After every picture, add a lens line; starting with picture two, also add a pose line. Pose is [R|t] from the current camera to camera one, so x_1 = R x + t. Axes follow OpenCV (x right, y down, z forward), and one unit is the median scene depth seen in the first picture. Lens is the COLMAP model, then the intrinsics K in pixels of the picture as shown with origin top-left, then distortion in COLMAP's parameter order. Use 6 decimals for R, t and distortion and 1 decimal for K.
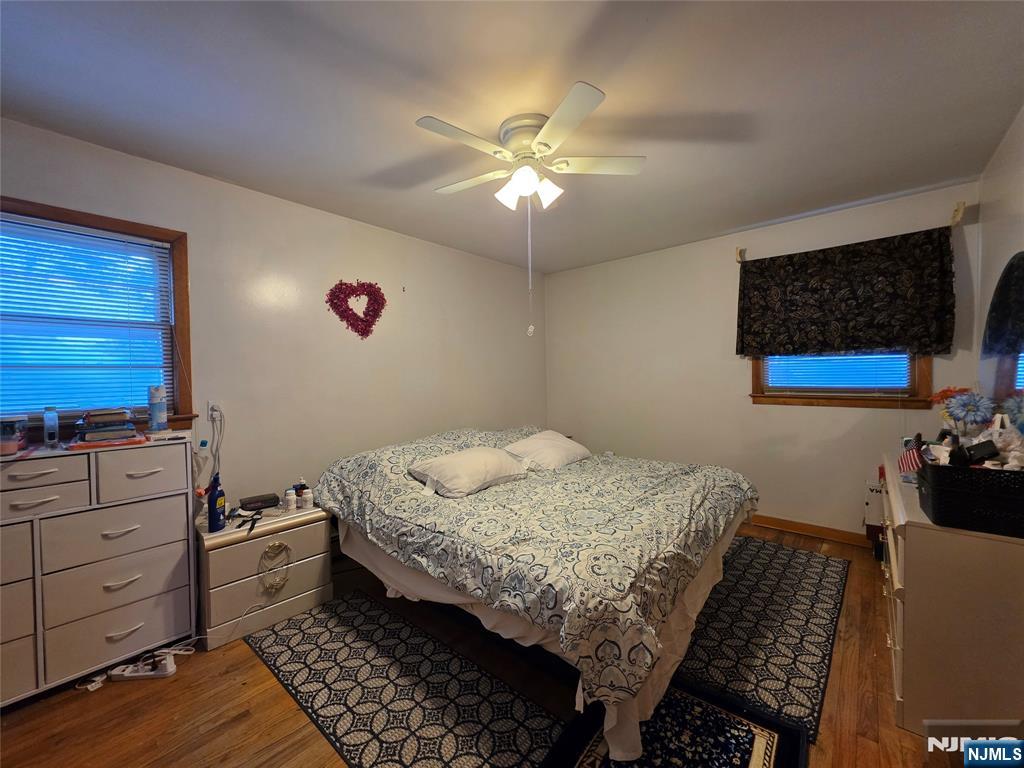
lens RADIAL K [[409.2, 0, 510.8], [0, 409.2, 379.5], [0, 0, 1]] dist [-0.002650, 0.001826]
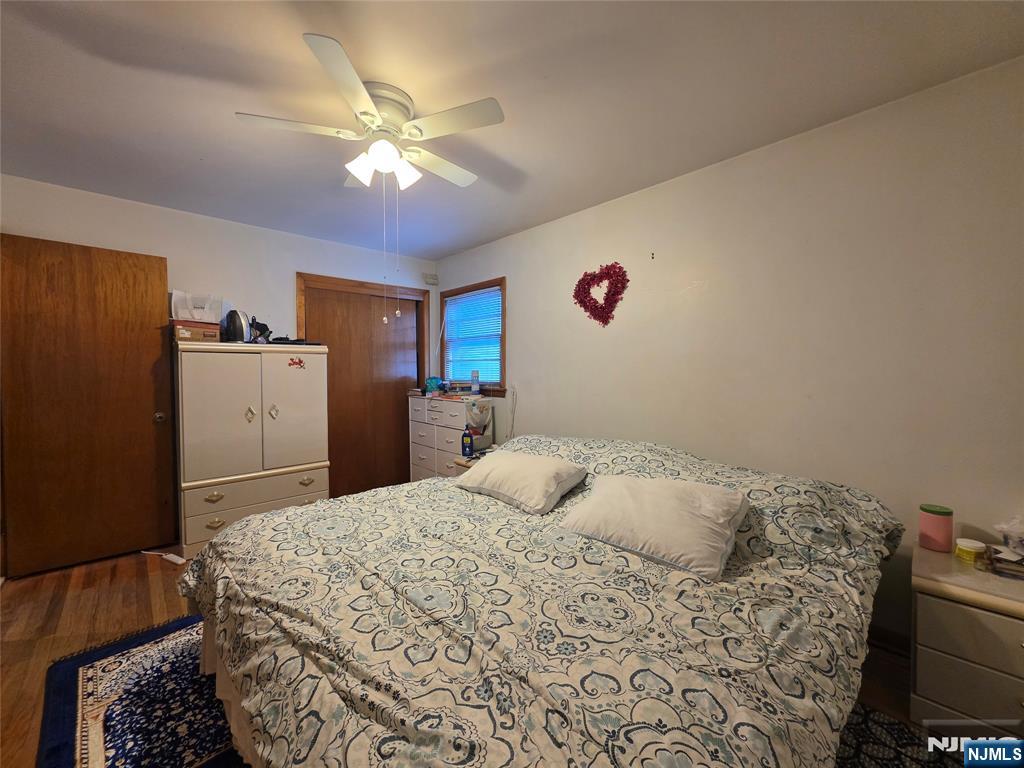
lens RADIAL K [[409.2, 0, 517.1], [0, 409.2, 377.3], [0, 0, 1]] dist [-0.002650, 0.001826]
pose [[-0.093223, 0.038335, -0.994907, 0.931207], [-0.007584, 0.999202, 0.039211, -0.024319], [0.995616, 0.011201, -0.092858, 1.342989]]
